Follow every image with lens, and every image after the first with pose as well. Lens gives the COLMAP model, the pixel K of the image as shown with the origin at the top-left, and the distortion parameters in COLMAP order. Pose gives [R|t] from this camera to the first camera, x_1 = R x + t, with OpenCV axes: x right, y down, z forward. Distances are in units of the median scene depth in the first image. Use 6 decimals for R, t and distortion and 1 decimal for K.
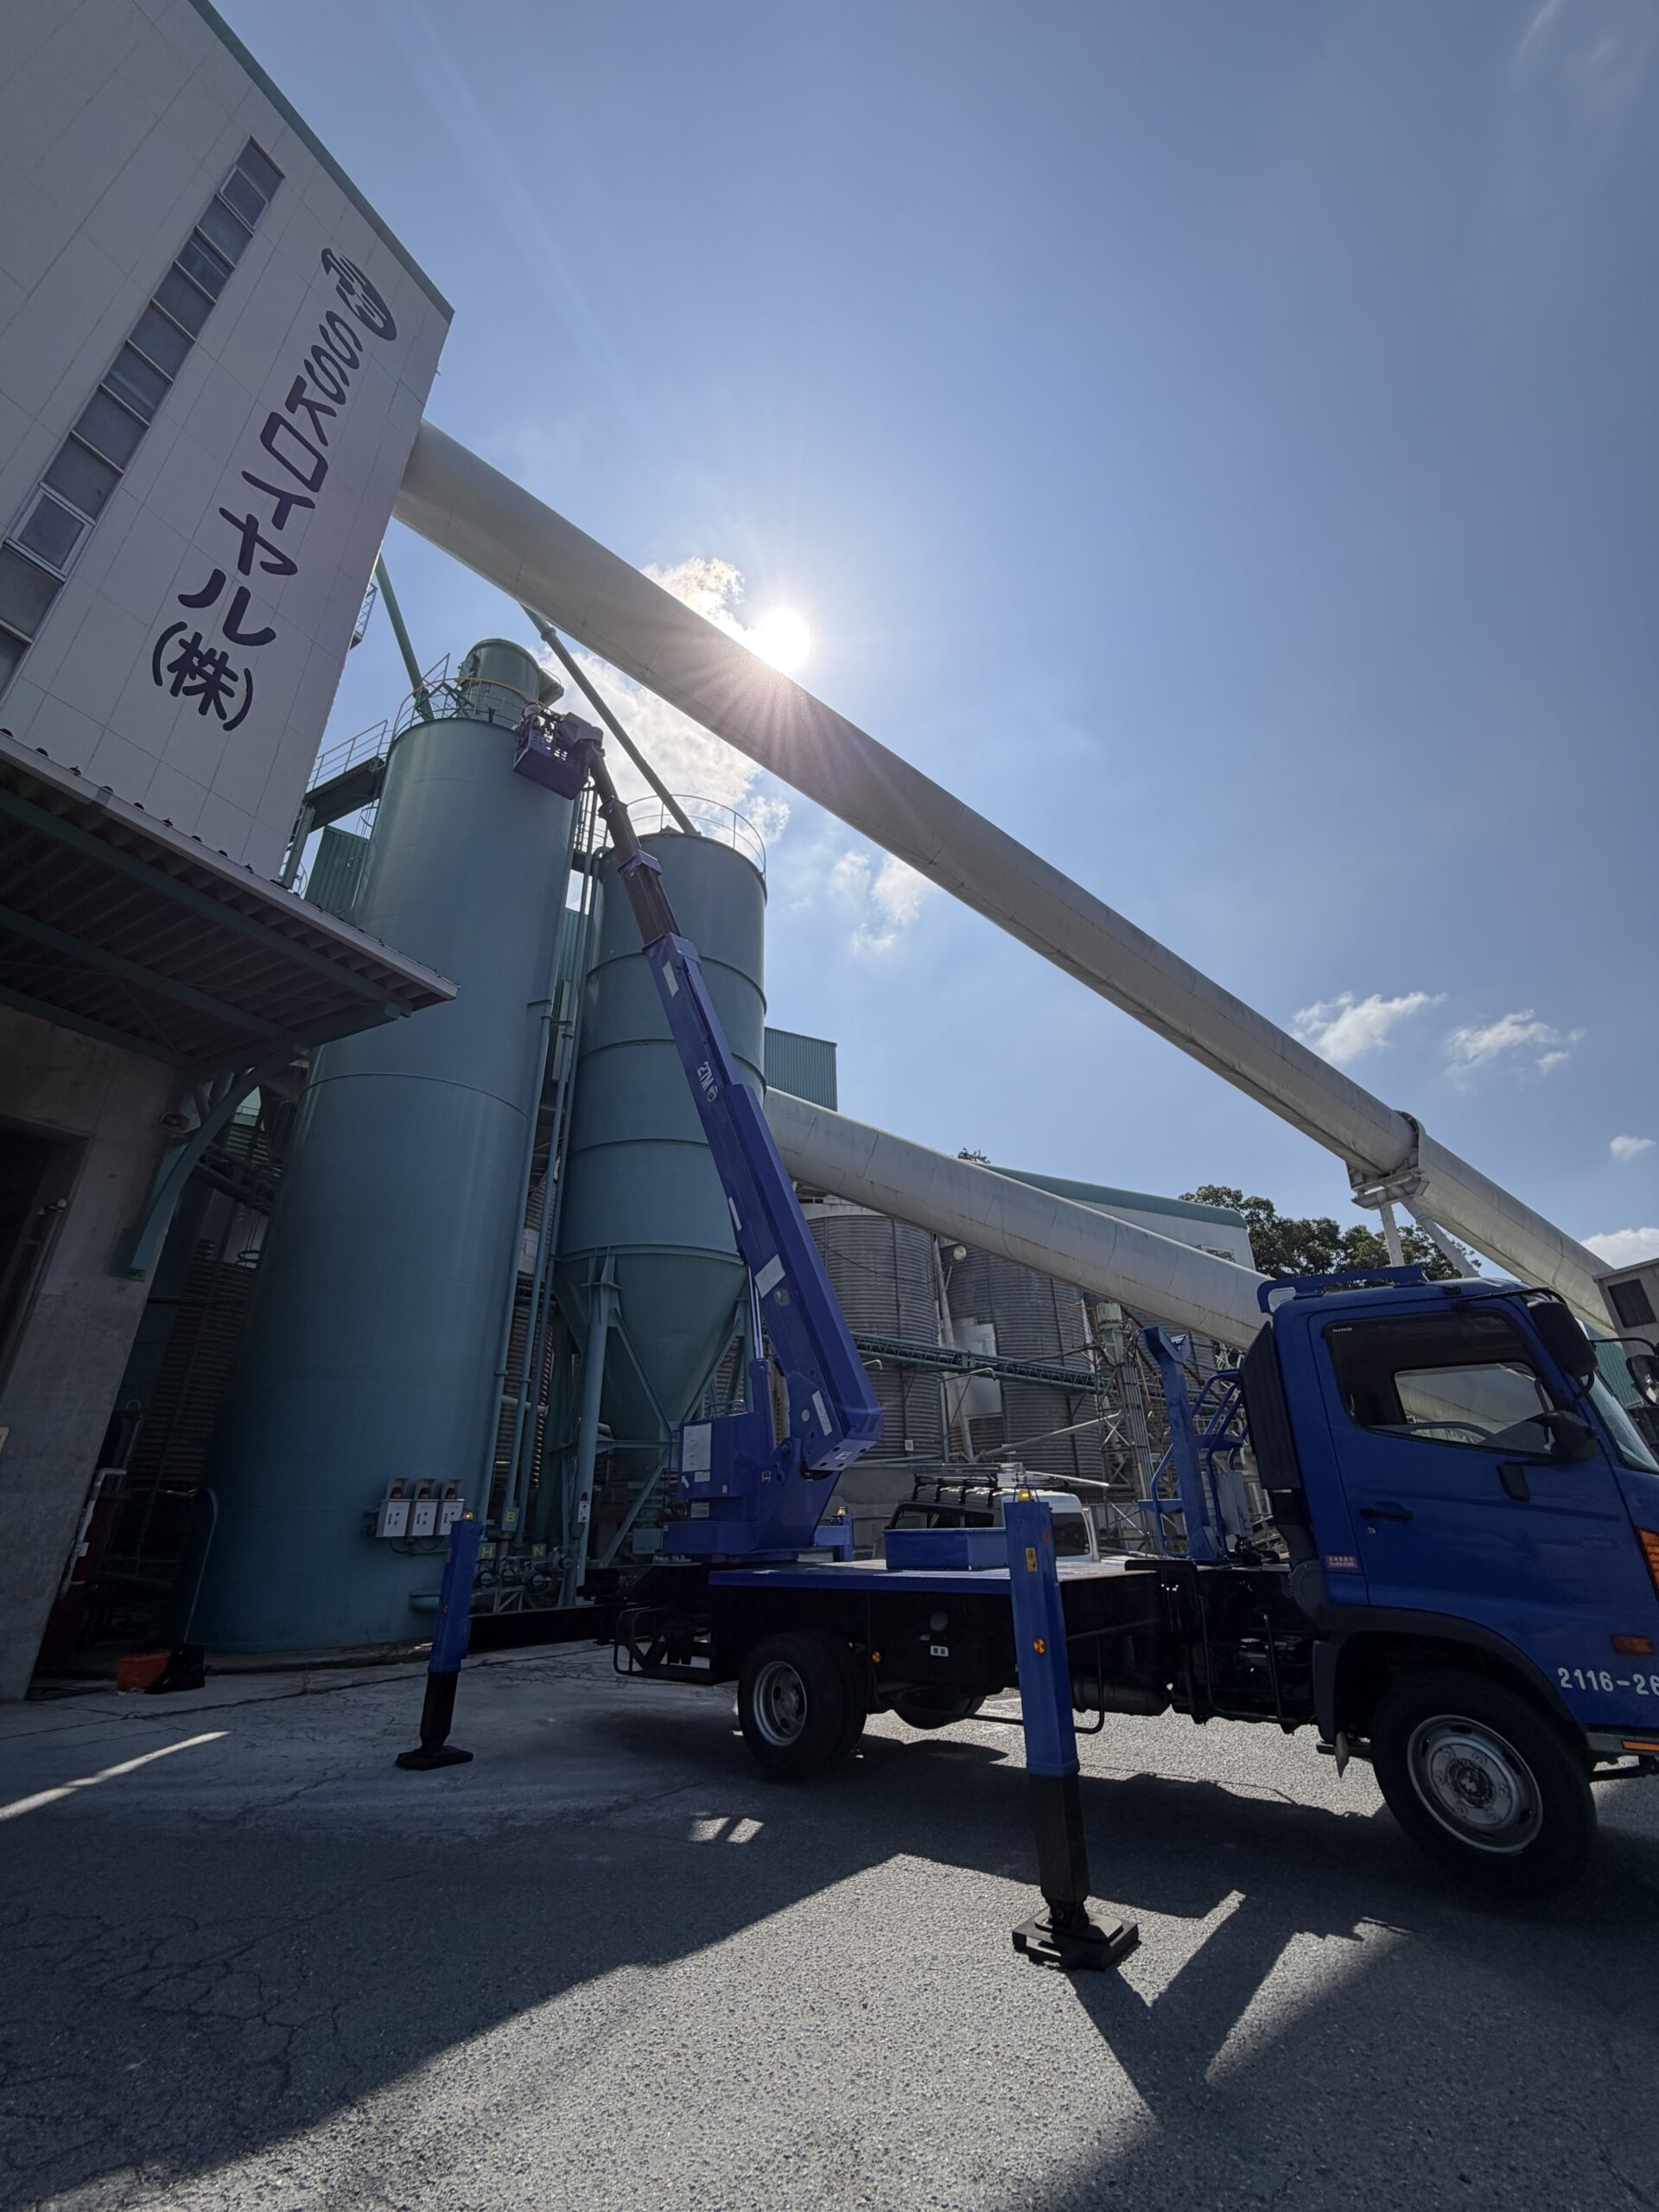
lens RADIAL K [[868.7, 0, 829.5], [0, 868.7, 1106.0], [0, 0, 1]] dist [-0.000350, -0.000379]
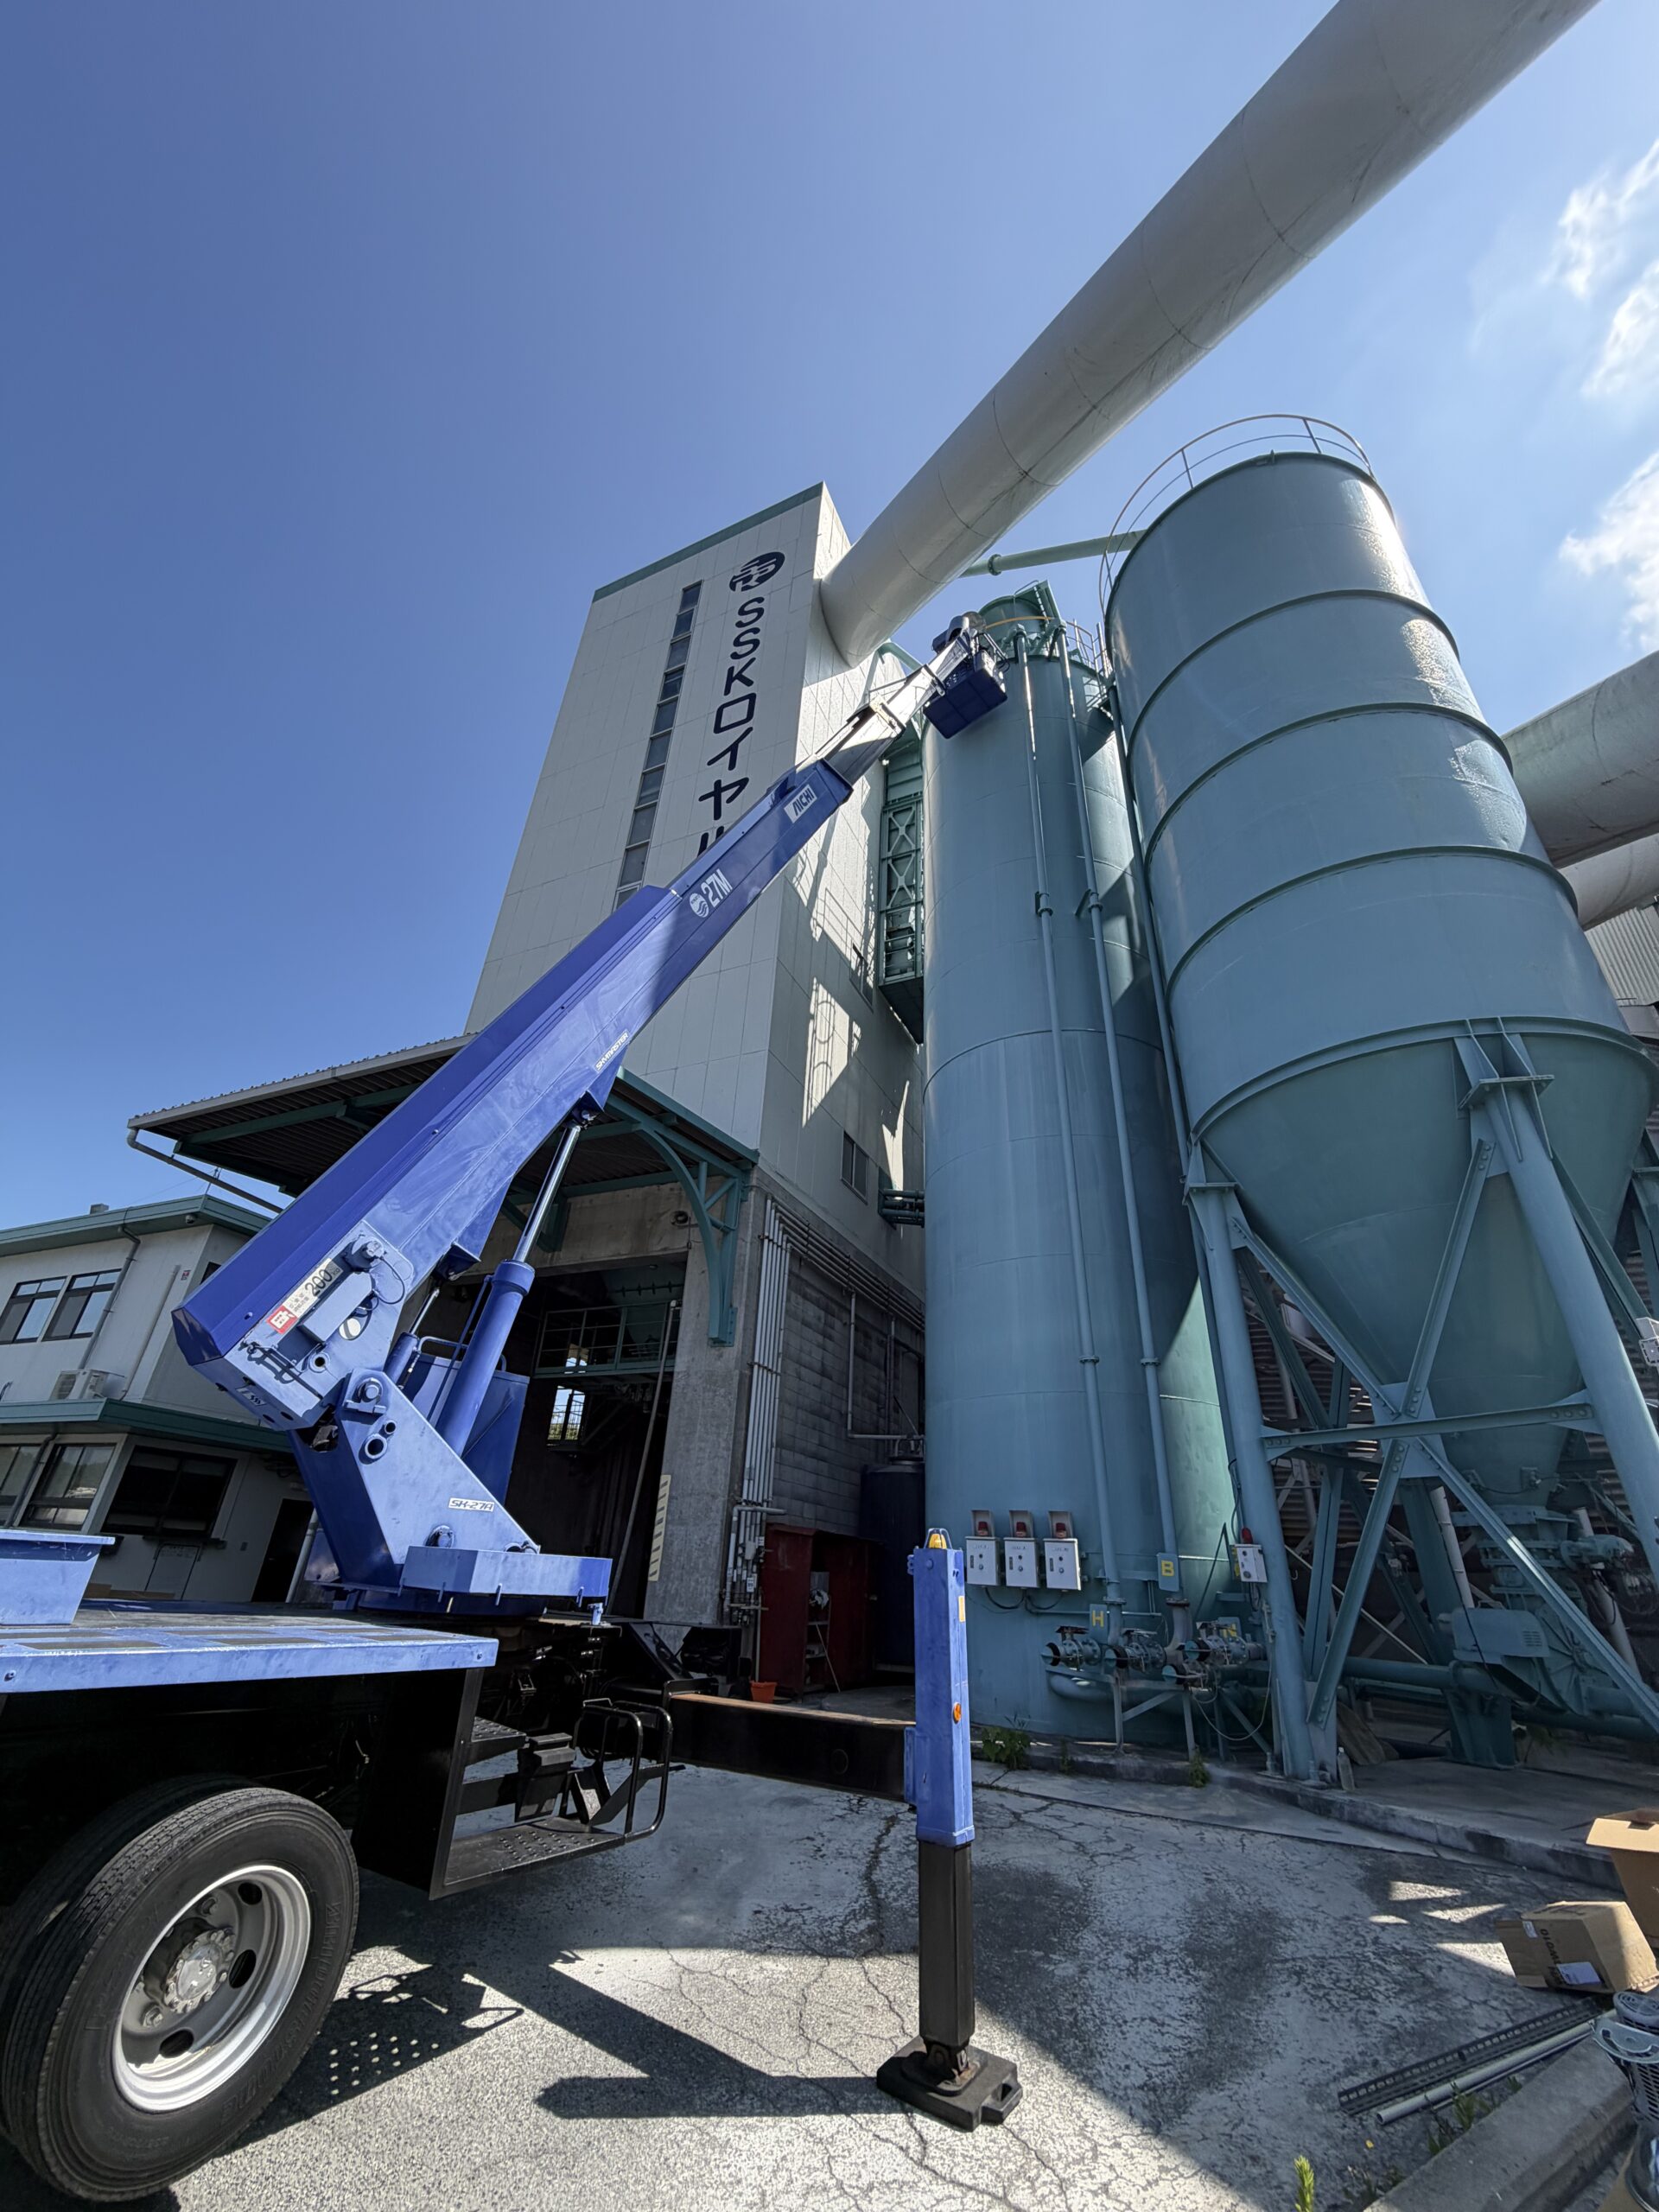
lens RADIAL K [[868.7, 0, 829.5], [0, 868.7, 1106.0], [0, 0, 1]] dist [-0.000350, -0.000379]
pose [[0.109937, -0.448349, -0.887072, 0.288755], [0.385352, 0.841903, -0.377761, 0.287303], [0.916197, -0.300305, 0.265329, 0.609526]]
